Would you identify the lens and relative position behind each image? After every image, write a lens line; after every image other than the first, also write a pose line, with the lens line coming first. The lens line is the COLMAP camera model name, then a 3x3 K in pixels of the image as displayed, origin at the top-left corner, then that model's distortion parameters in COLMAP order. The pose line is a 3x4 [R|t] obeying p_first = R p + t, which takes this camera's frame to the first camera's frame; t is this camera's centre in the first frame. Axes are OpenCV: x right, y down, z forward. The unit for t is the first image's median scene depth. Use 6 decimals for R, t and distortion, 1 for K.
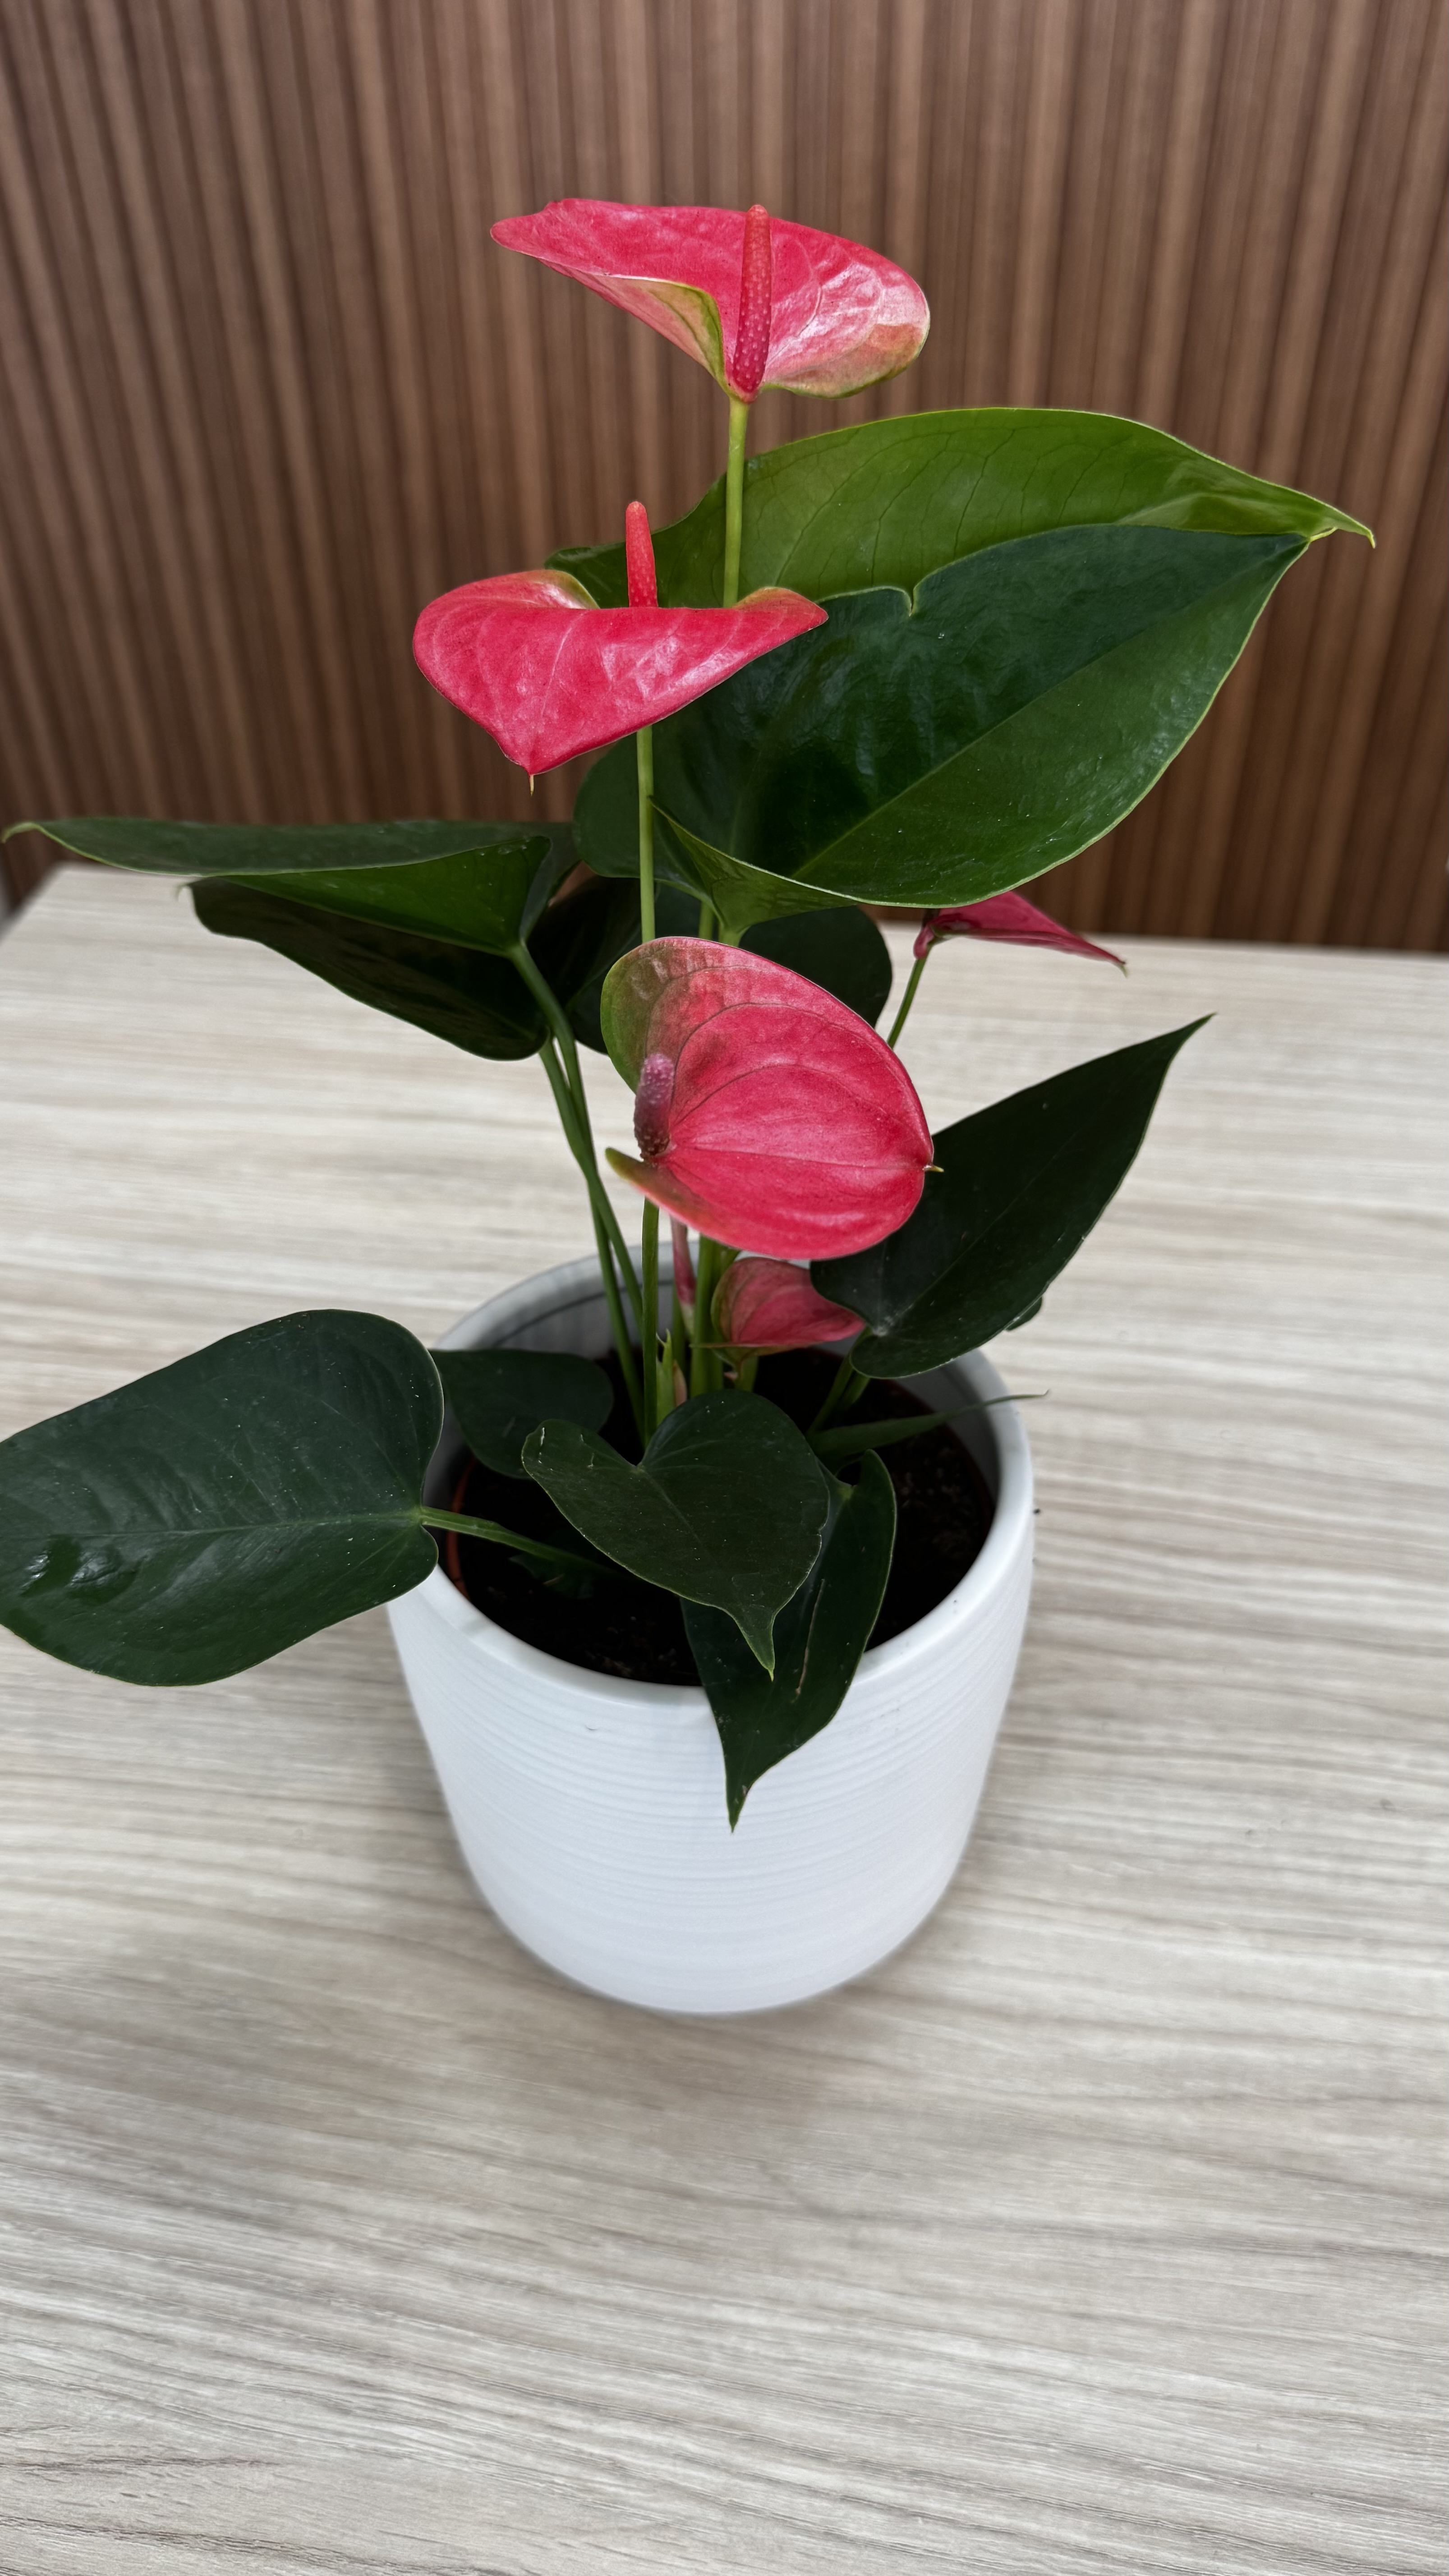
lens RADIAL K [[1892.5, 0, 680.0], [0, 1892.5, 1268.1], [0, 0, 1]] dist [-0.019151, -0.000445]
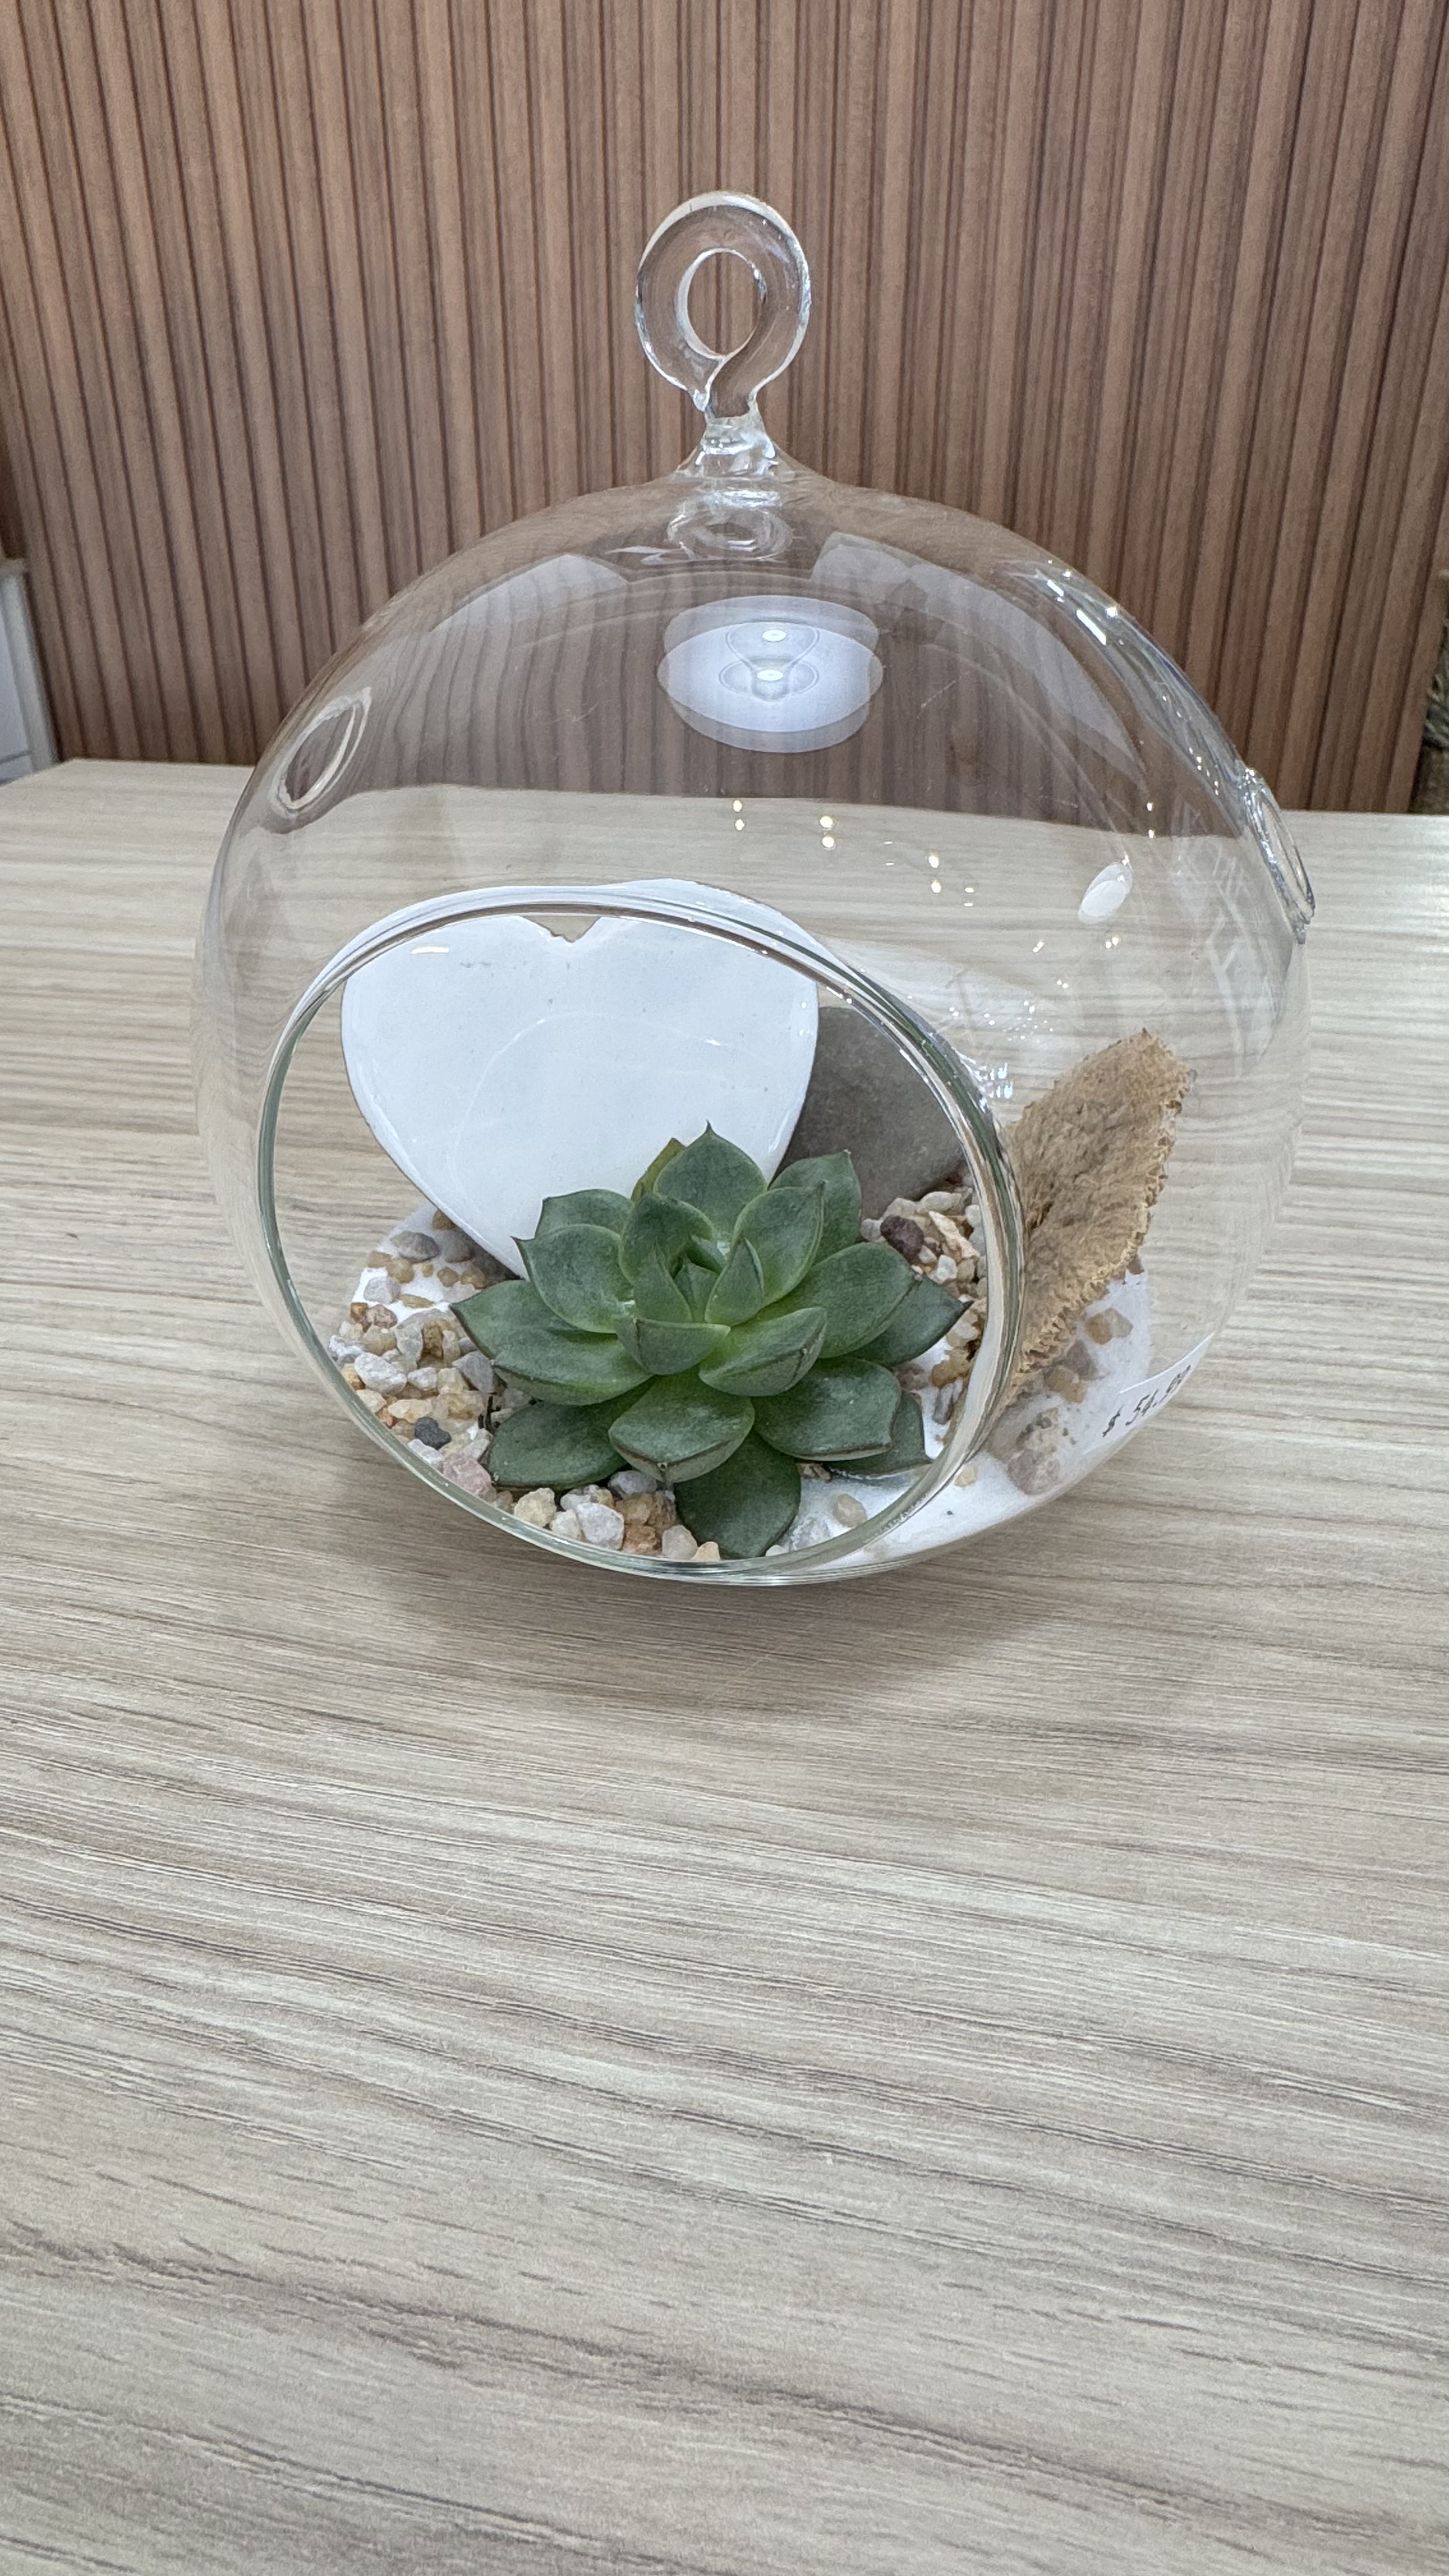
lens RADIAL K [[1514.5, 0, 694.6], [0, 1514.5, 1215.4], [0, 0, 1]] dist [-0.002972, 0.002530]
pose [[0.999511, 0.026554, -0.016511, 0.078179], [-0.029825, 0.968220, -0.248315, 0.445132], [0.009392, 0.248686, 0.968539, 0.463738]]
